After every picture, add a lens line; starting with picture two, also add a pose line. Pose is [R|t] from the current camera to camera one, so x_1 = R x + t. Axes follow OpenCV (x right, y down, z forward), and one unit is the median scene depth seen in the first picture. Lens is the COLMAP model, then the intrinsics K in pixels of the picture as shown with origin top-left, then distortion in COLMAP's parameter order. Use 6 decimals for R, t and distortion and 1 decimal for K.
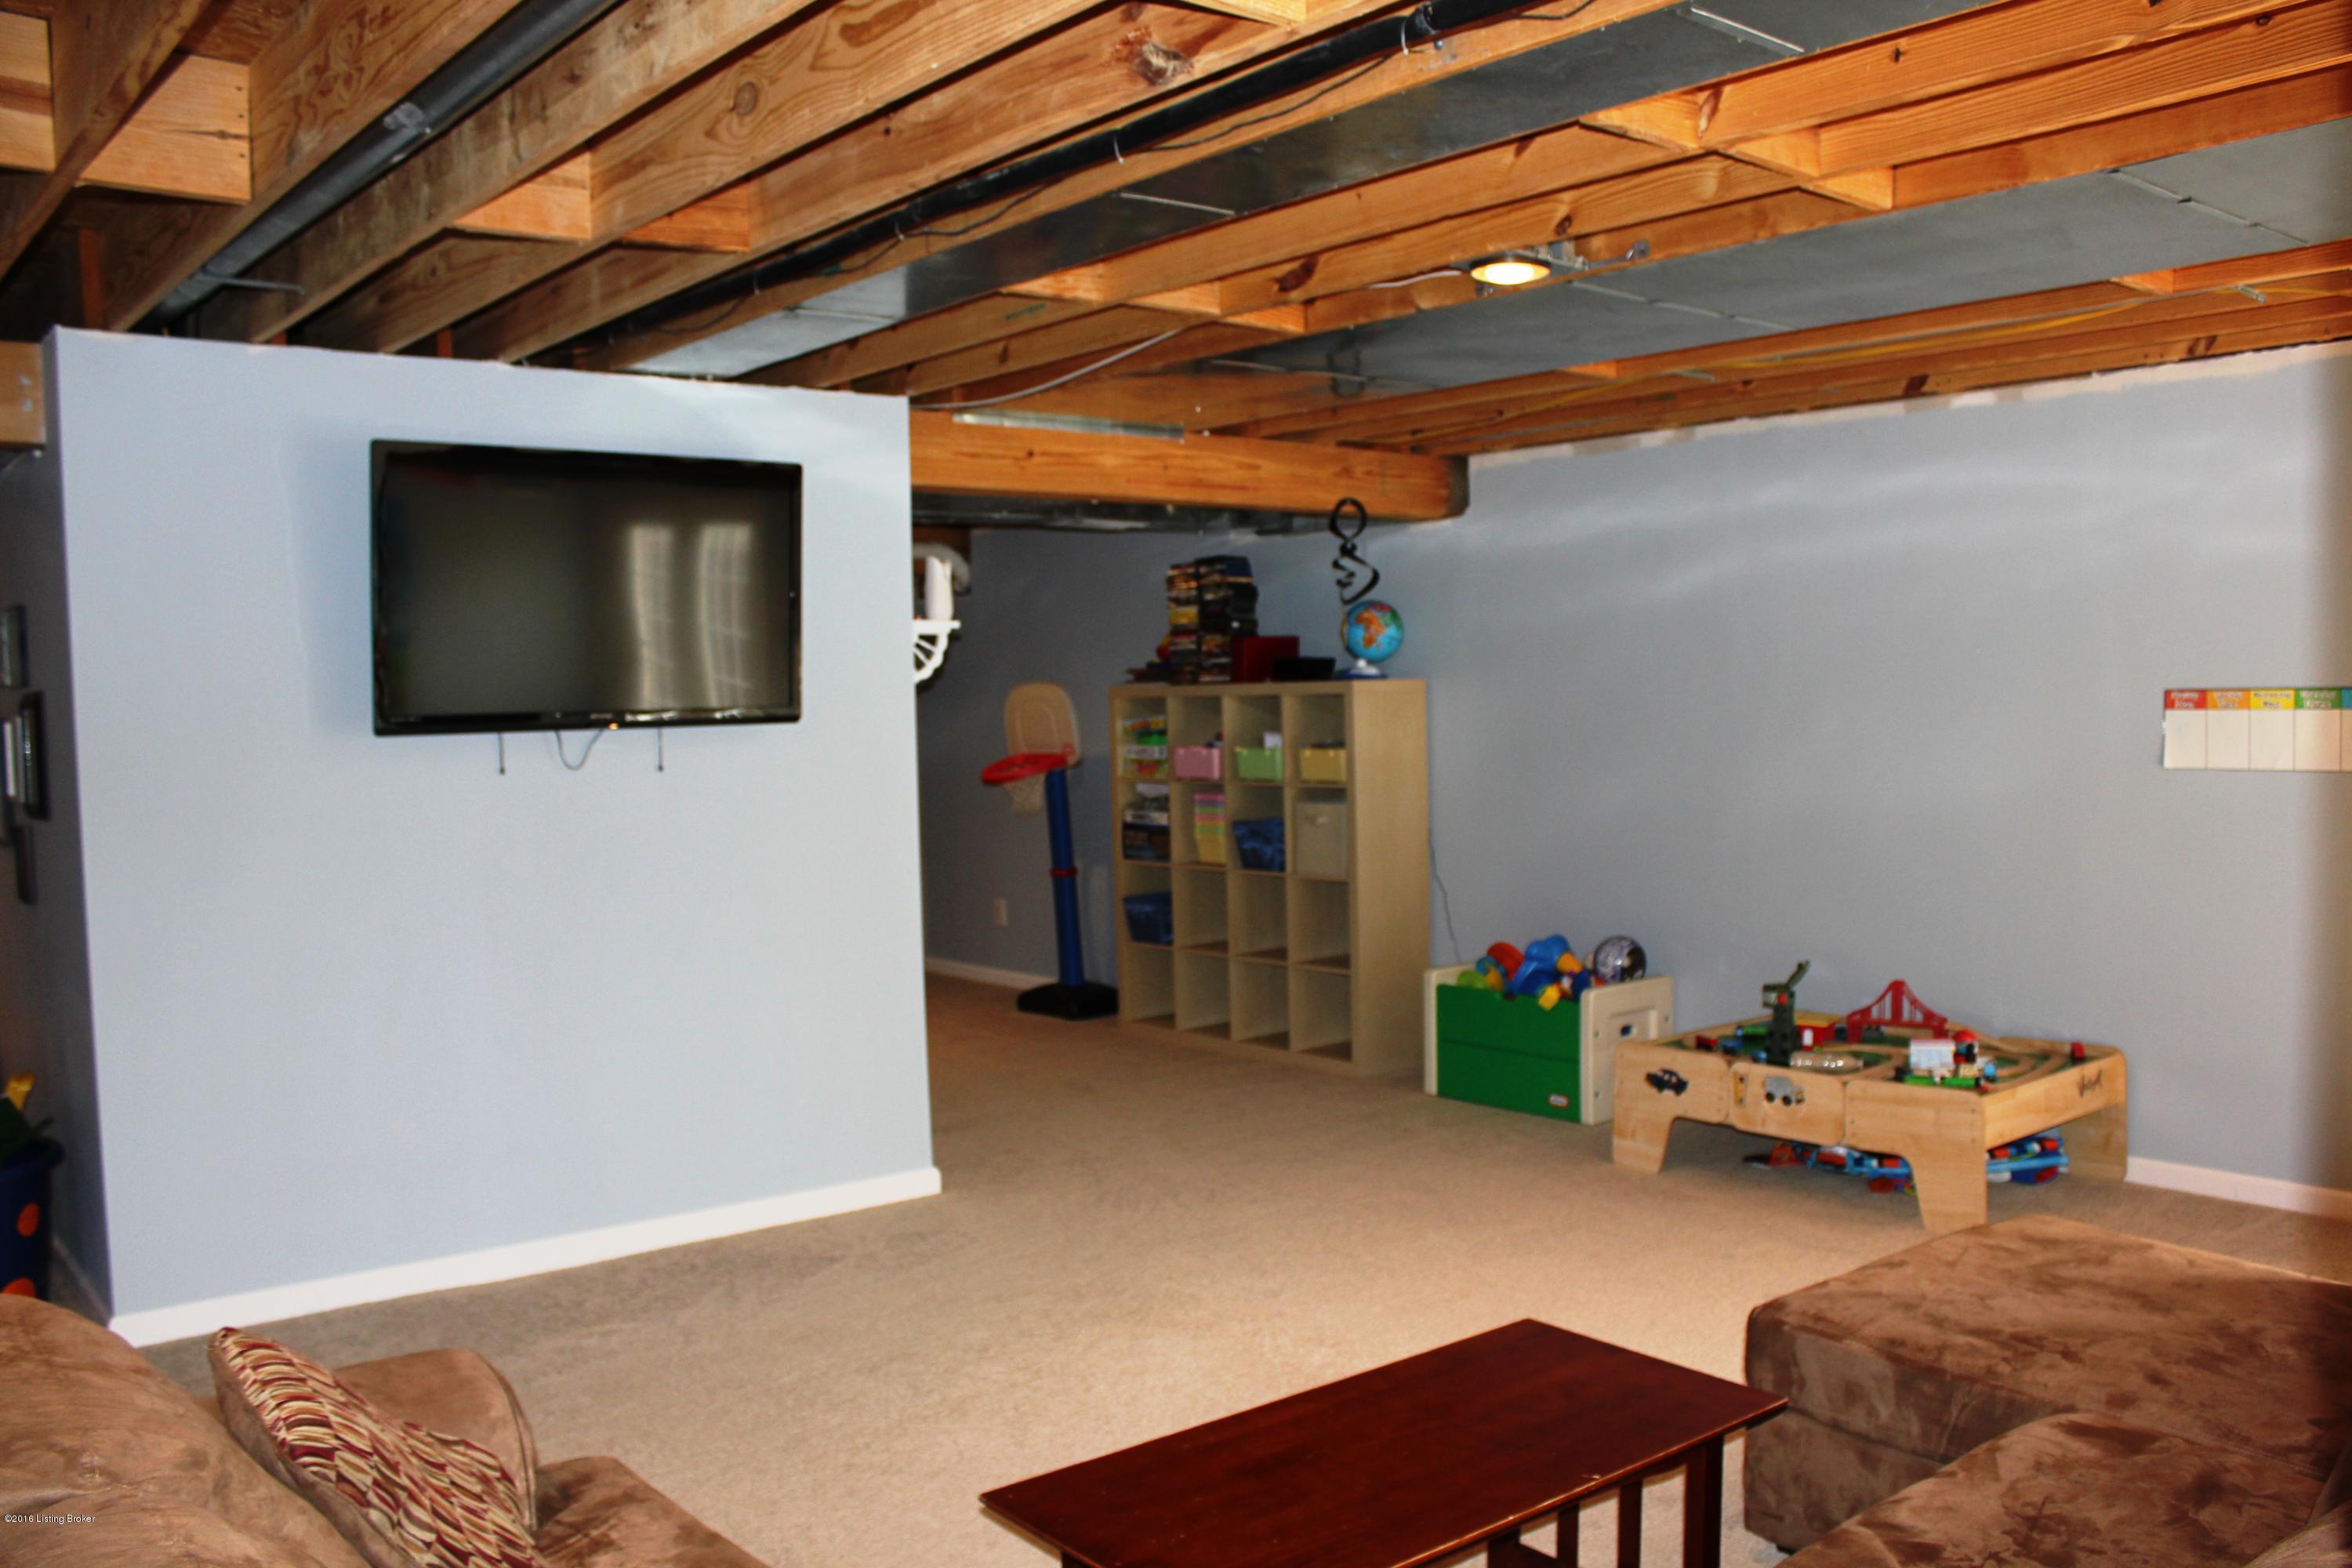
lens RADIAL K [[1938.6, 0, 1169.4], [0, 1938.6, 808.3], [0, 0, 1]] dist [-0.163629, 0.139422]
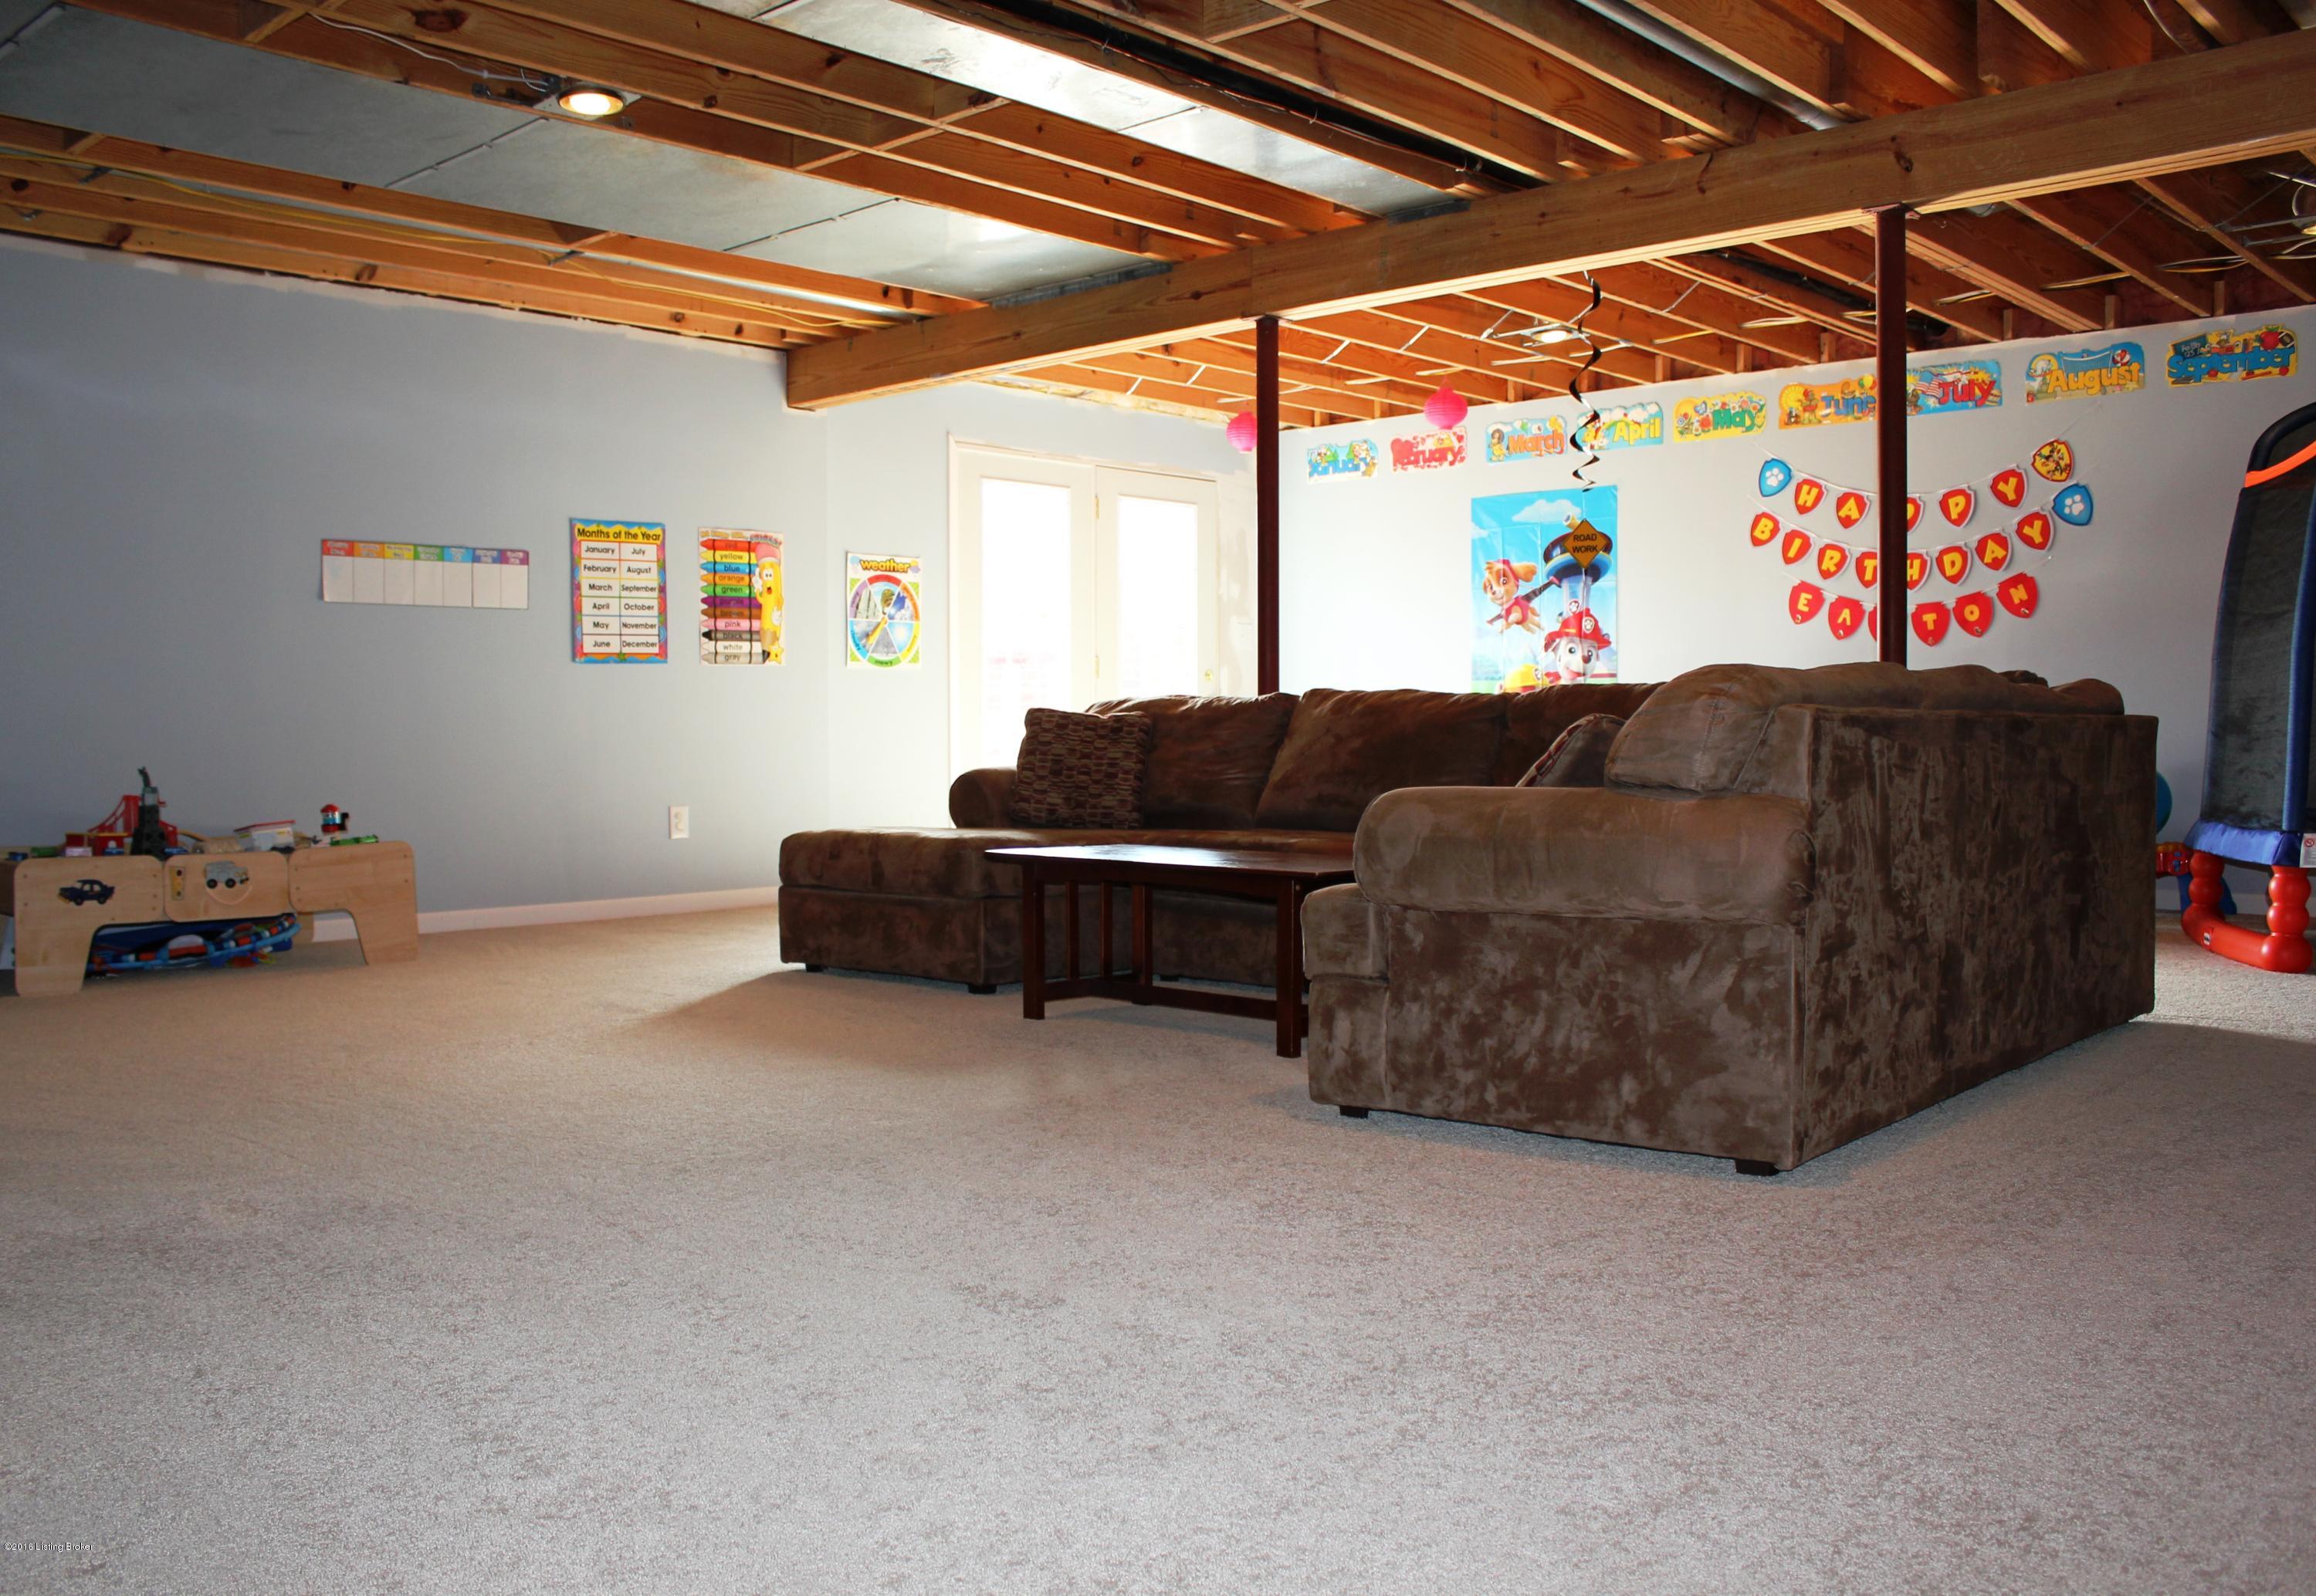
lens RADIAL K [[1960.9, 0, 1158.0], [0, 1960.9, 798.0], [0, 0, 1]] dist [-0.137629, 0.134375]
pose [[-0.140971, -0.015159, 0.989898, -0.806923], [0.068102, 0.997366, 0.024972, 0.113697], [-0.987669, 0.070935, -0.139567, 0.627407]]
